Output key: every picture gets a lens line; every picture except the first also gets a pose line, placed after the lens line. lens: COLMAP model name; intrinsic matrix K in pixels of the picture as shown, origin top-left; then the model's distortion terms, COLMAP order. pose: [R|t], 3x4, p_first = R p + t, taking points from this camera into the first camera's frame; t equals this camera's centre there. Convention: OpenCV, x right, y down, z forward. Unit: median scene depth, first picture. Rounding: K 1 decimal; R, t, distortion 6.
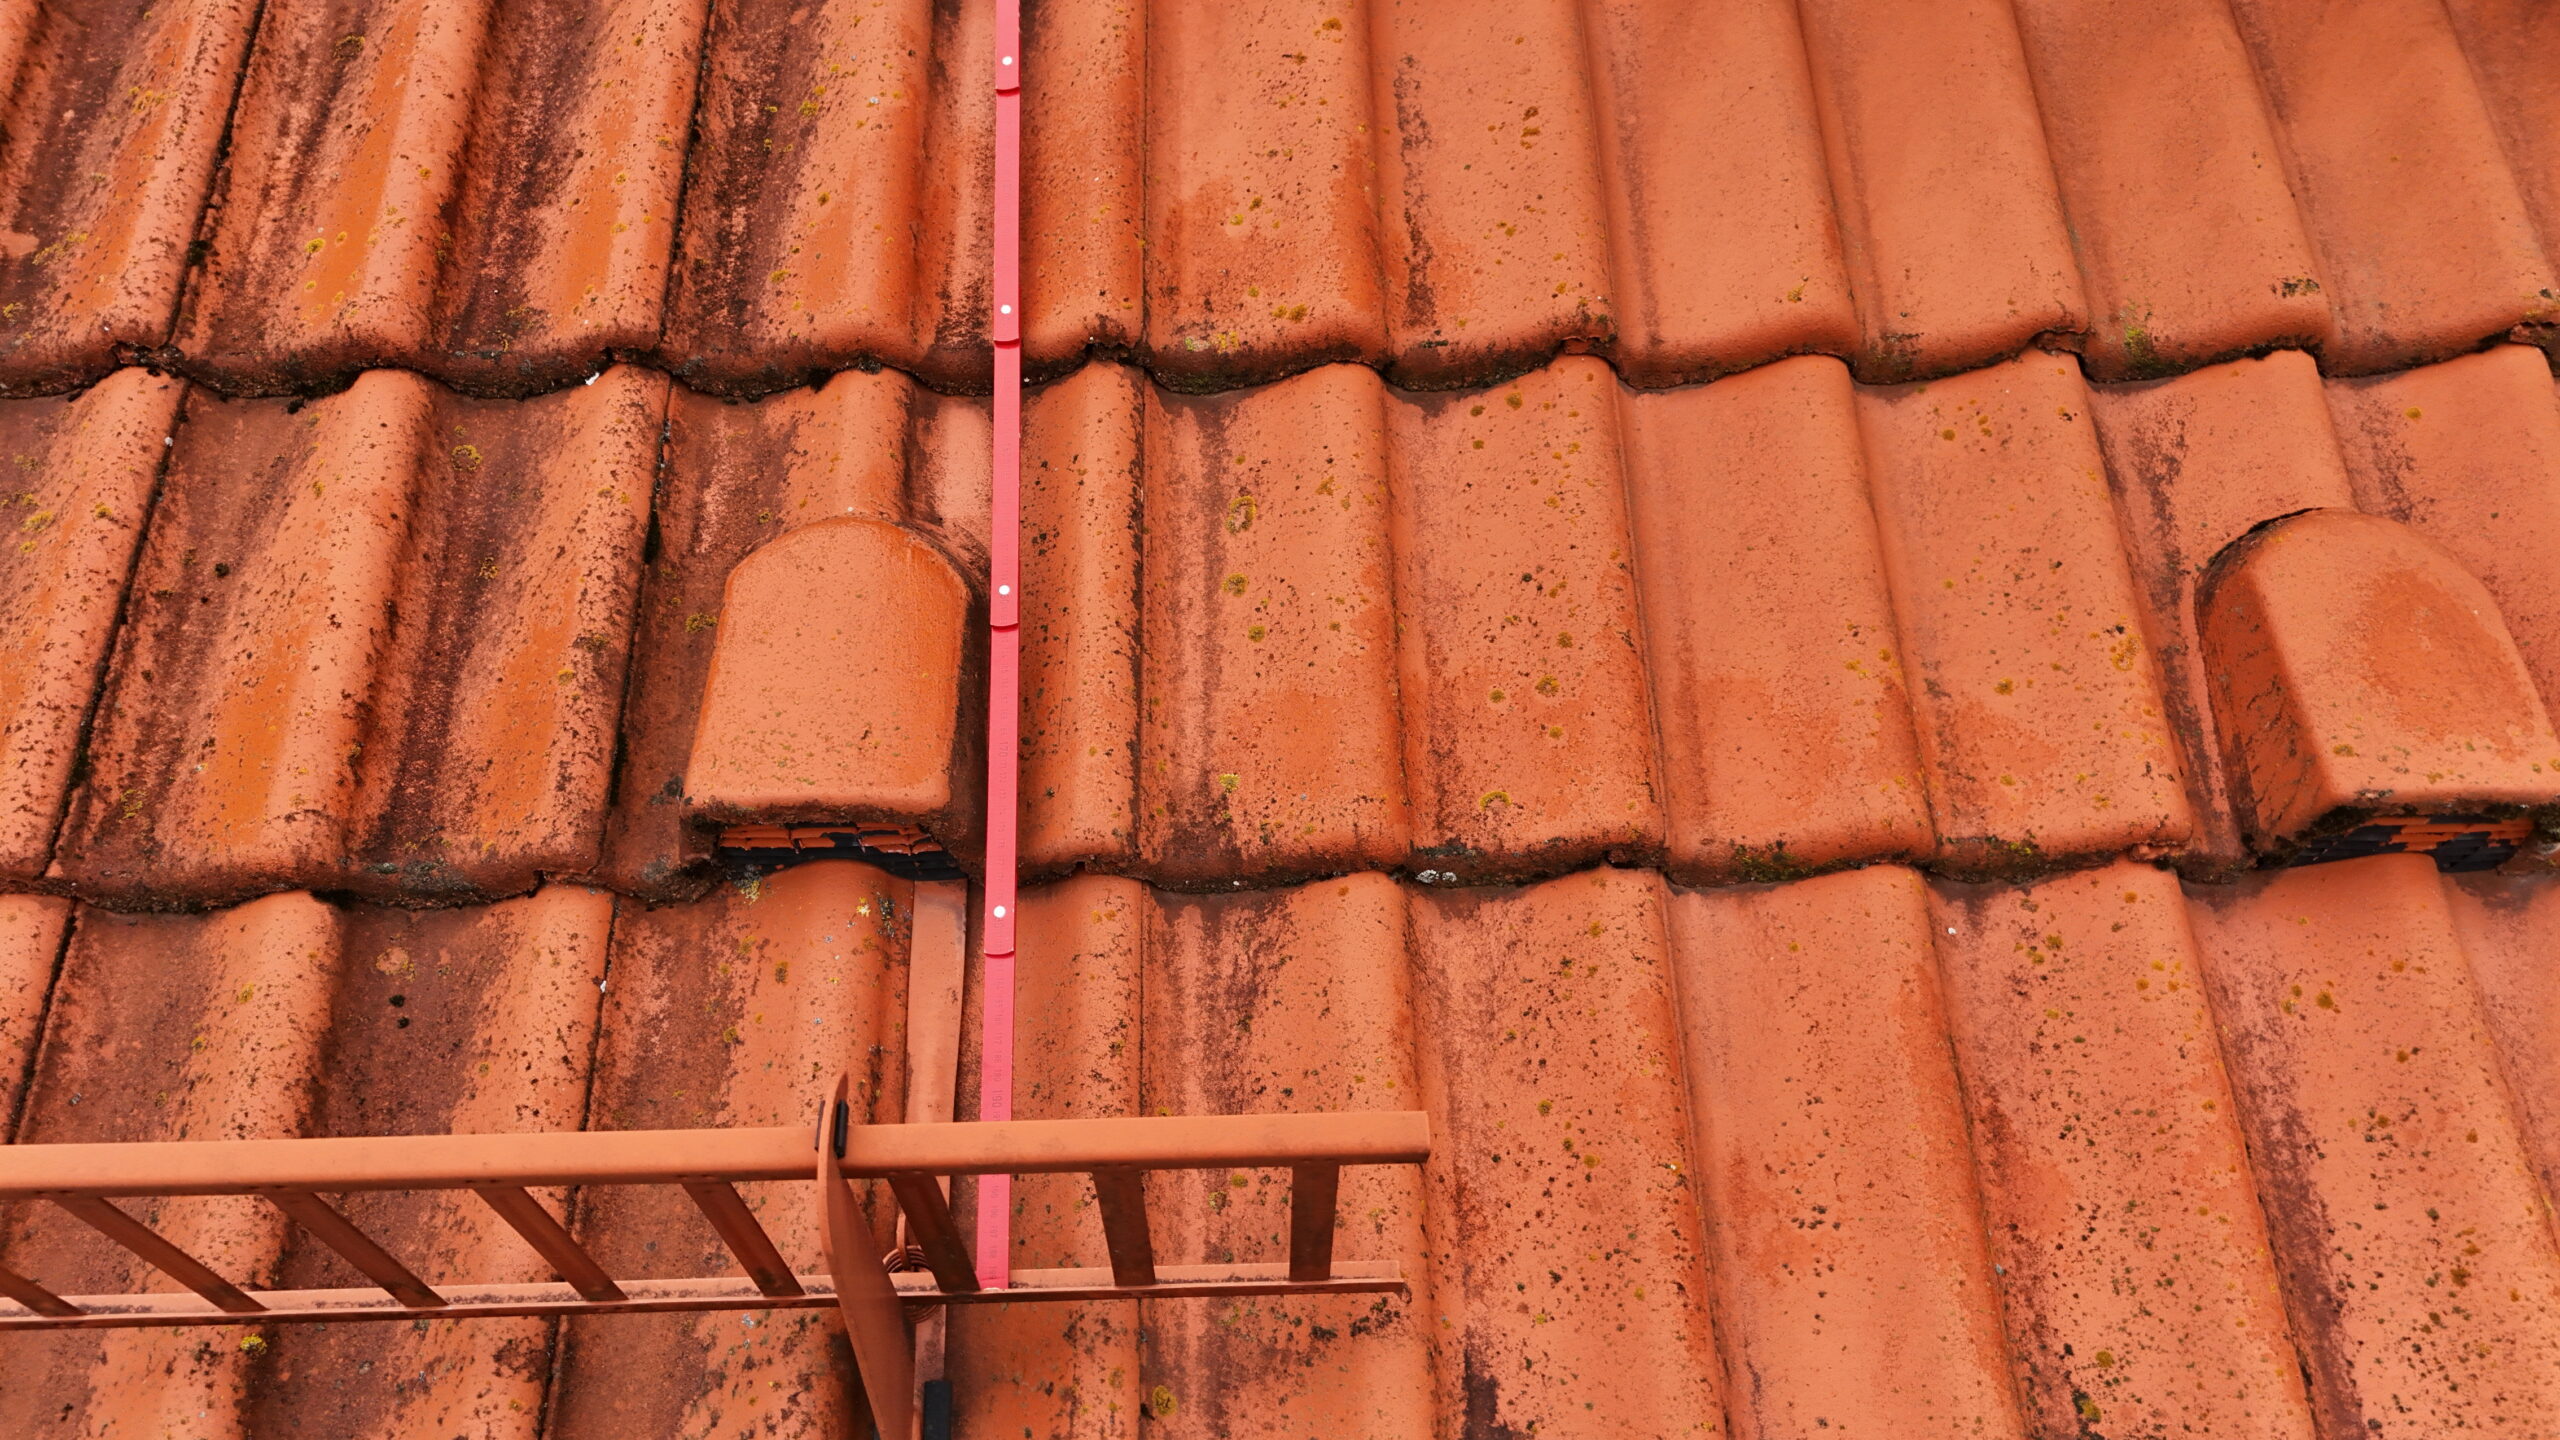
lens RADIAL K [[1872.3, 0, 1296.4], [0, 1872.3, 678.7], [0, 0, 1]] dist [0.077781, -0.071977]
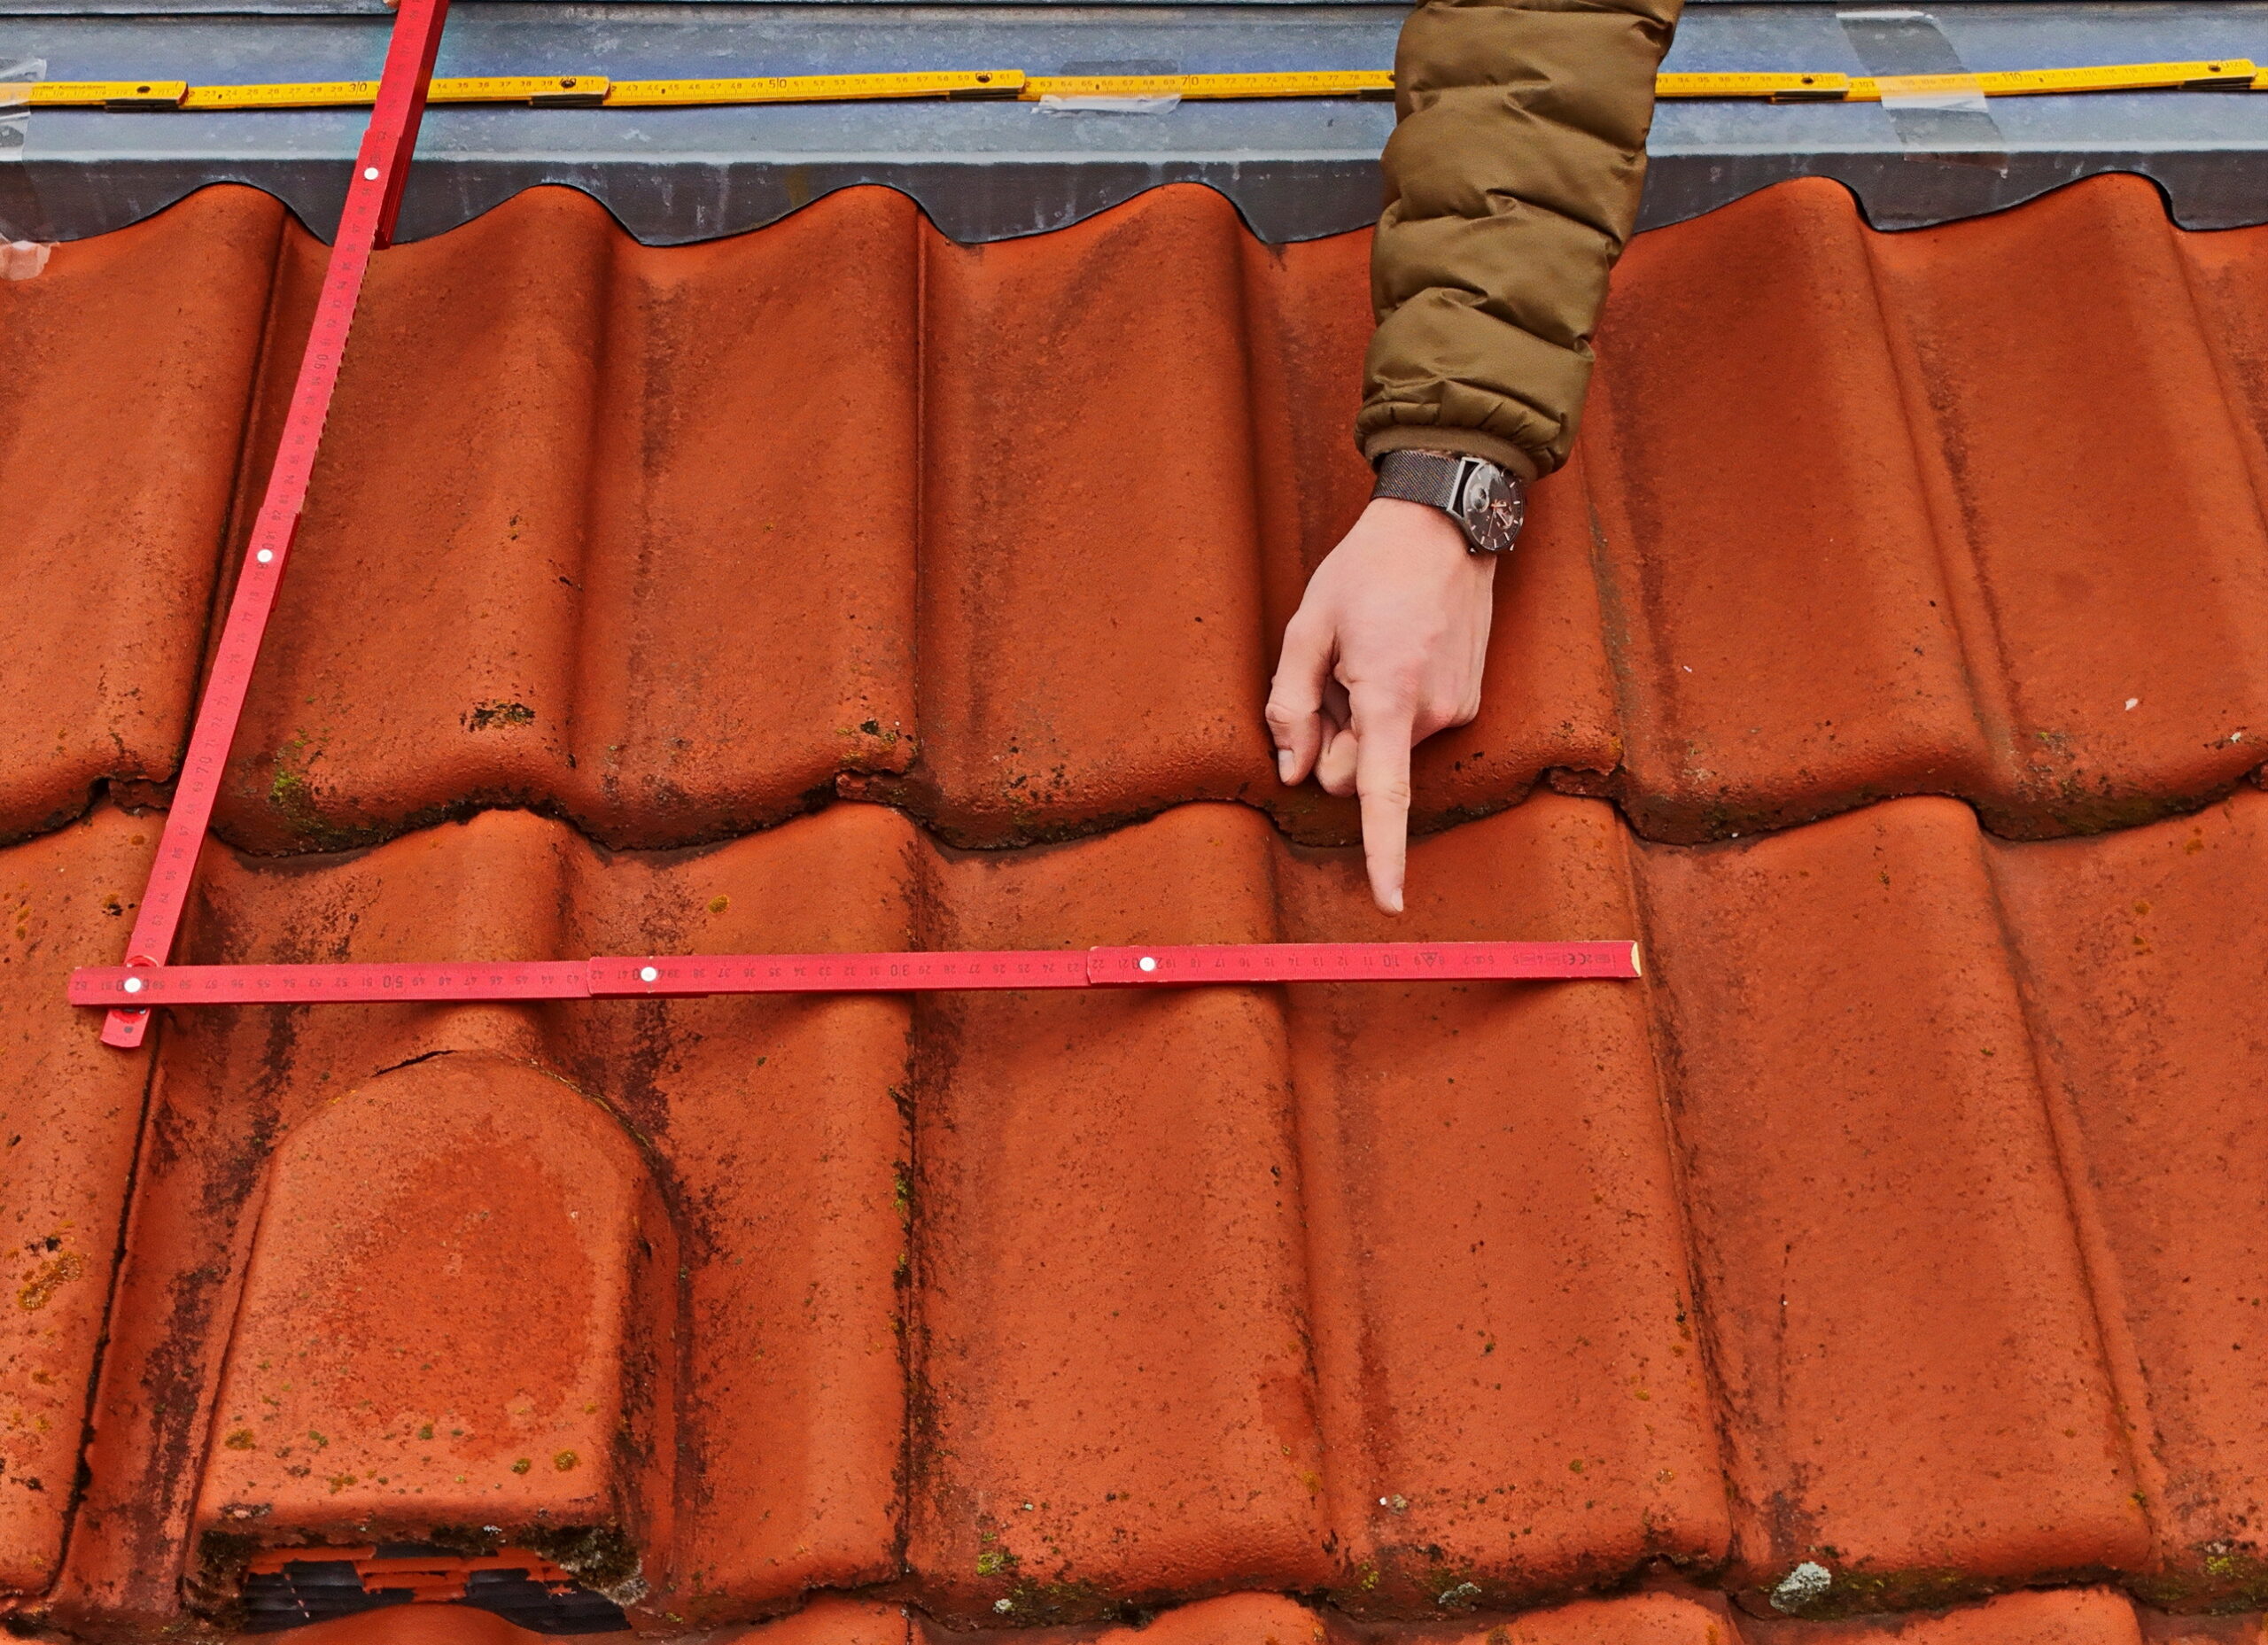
lens RADIAL K [[2932.0, 0, 1133.8], [0, 2932.0, 807.4], [0, 0, 1]] dist [0.054340, 0.000000]
pose [[0.999994, -0.000498, -0.003524, 0.741808], [-0.000092, 0.986211, -0.165490, -0.005786], [0.003558, 0.165489, 0.986205, 0.002447]]
